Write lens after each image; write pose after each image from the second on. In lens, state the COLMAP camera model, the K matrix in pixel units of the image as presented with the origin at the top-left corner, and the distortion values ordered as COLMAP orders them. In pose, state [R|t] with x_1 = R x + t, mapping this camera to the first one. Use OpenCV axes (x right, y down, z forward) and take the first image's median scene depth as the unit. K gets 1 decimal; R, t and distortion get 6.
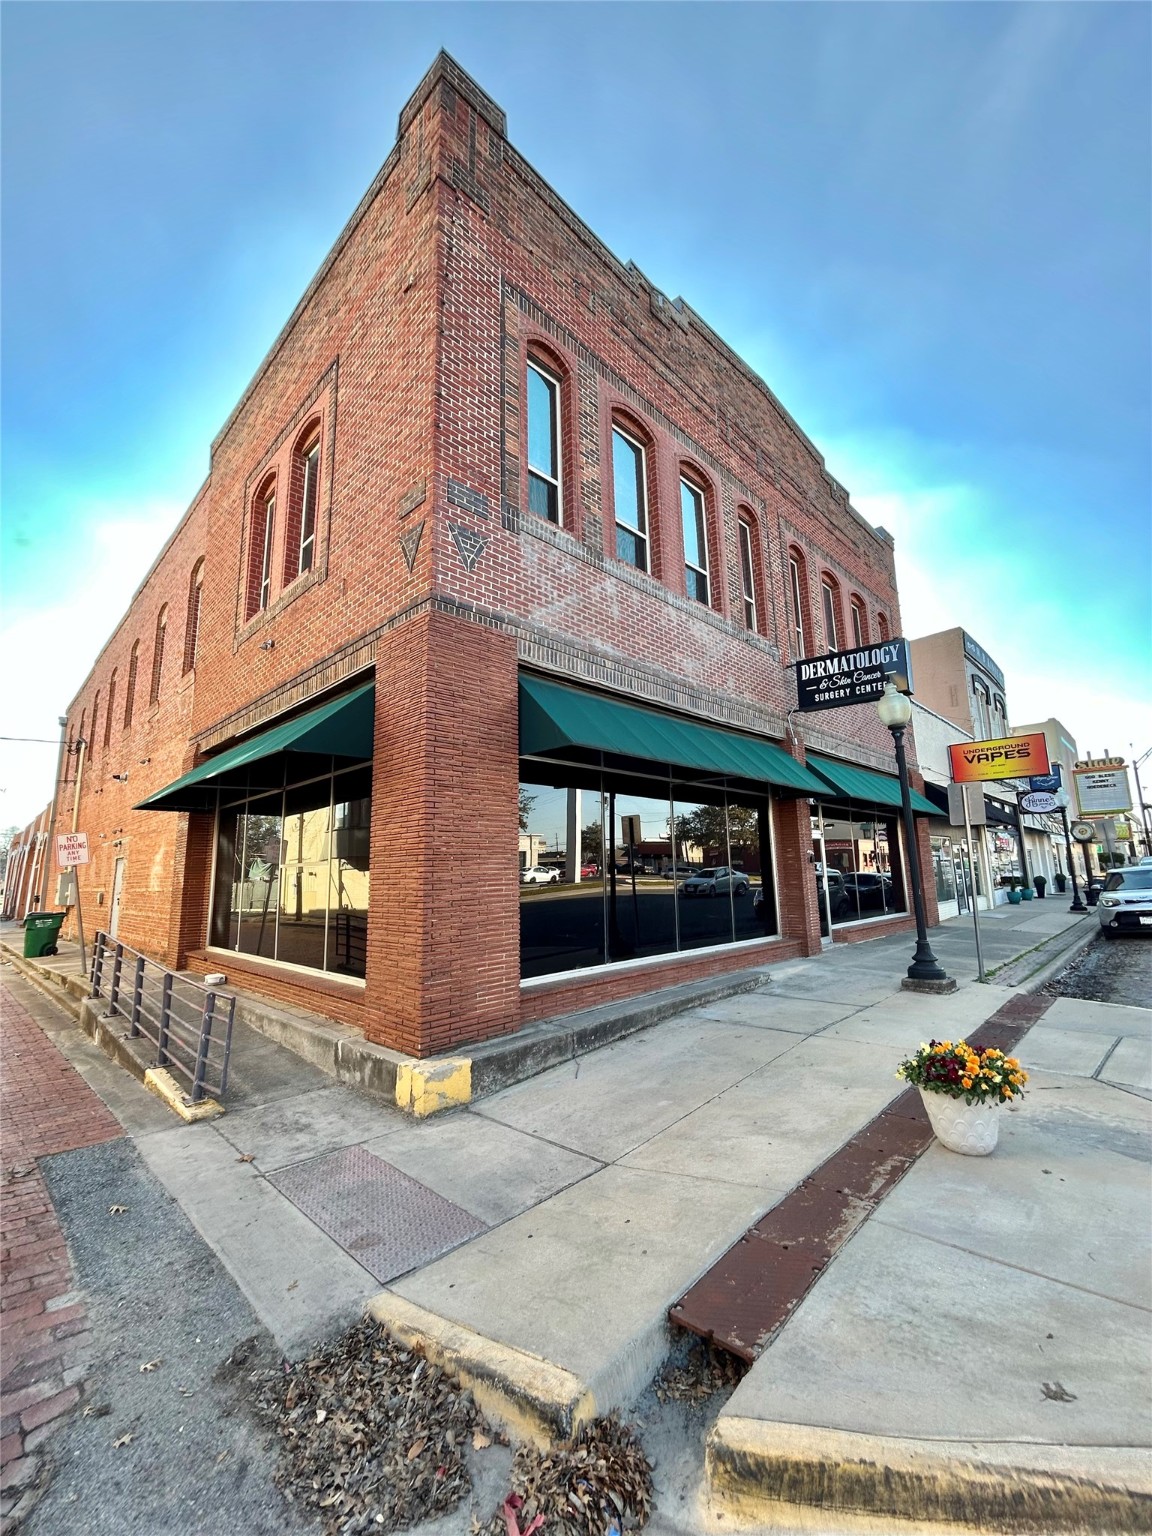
lens RADIAL K [[616.0, 0, 572.7], [0, 616.0, 766.1], [0, 0, 1]] dist [-0.005275, 0.002847]
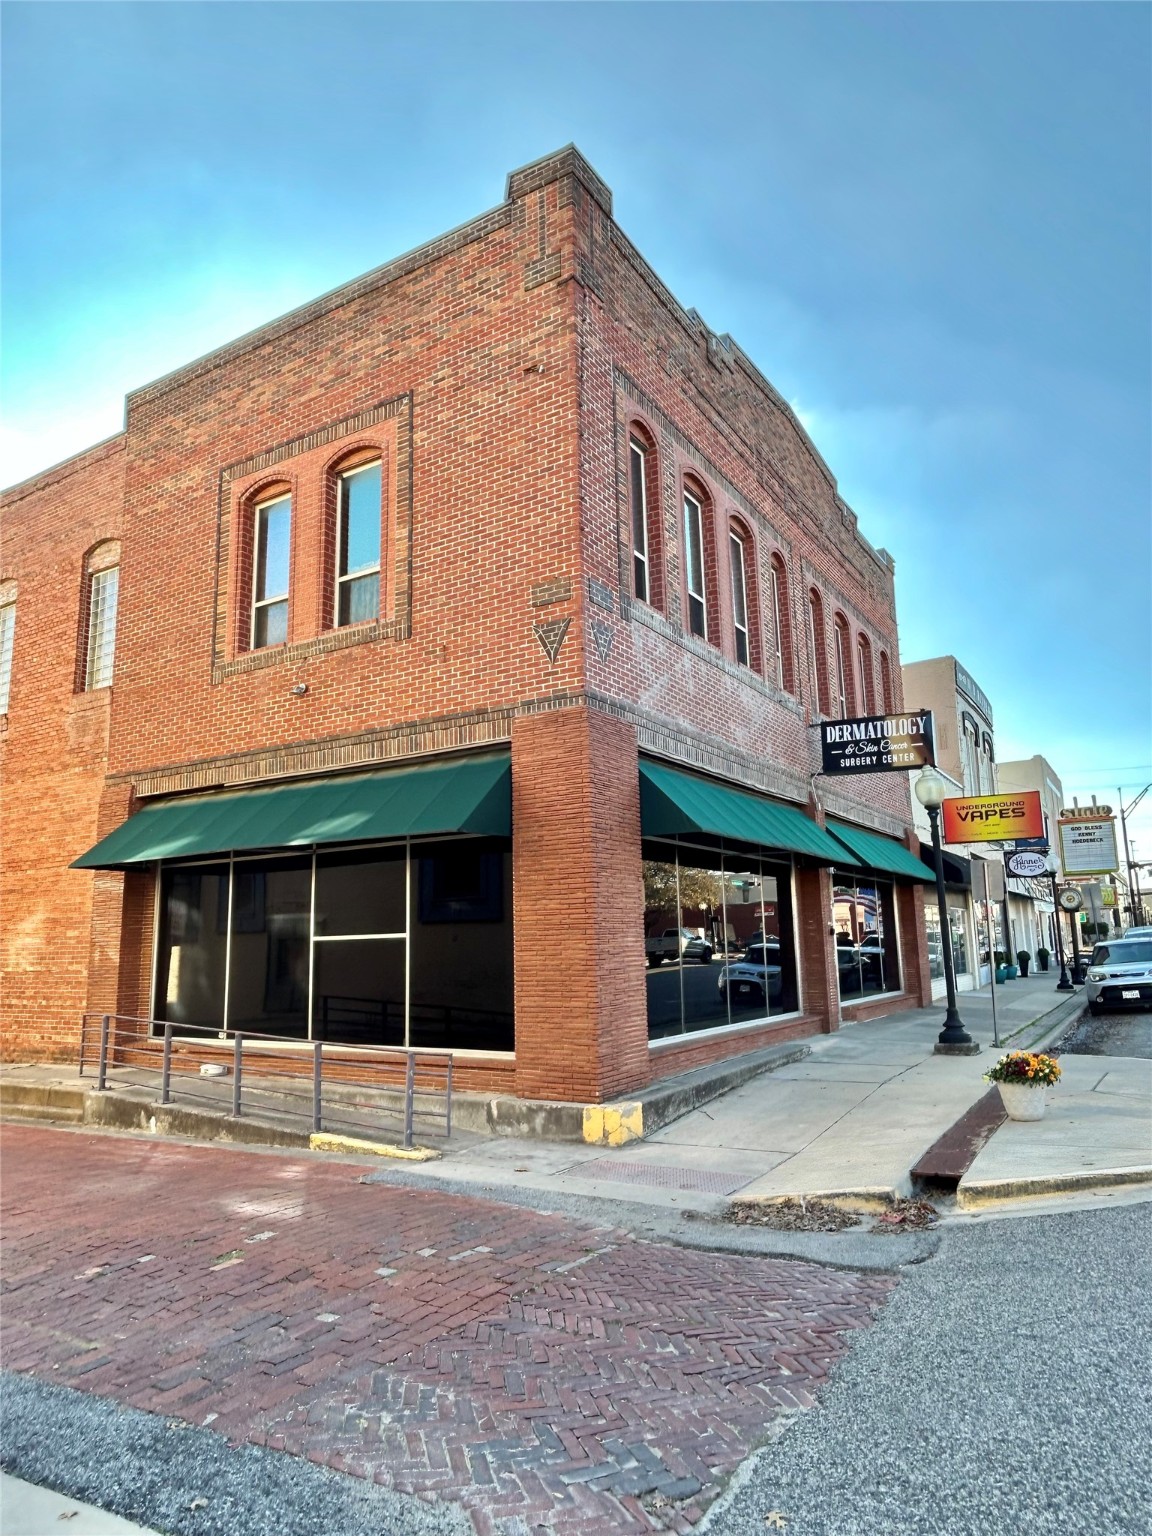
lens RADIAL K [[957.0, 0, 575.1], [0, 957.0, 770.5], [0, 0, 1]] dist [0.004216, -0.013587]
pose [[0.975022, 0.039964, 0.218485, -0.403272], [-0.037492, 0.999177, -0.015450, -0.072905], [-0.218922, 0.006872, 0.975718, -0.436832]]
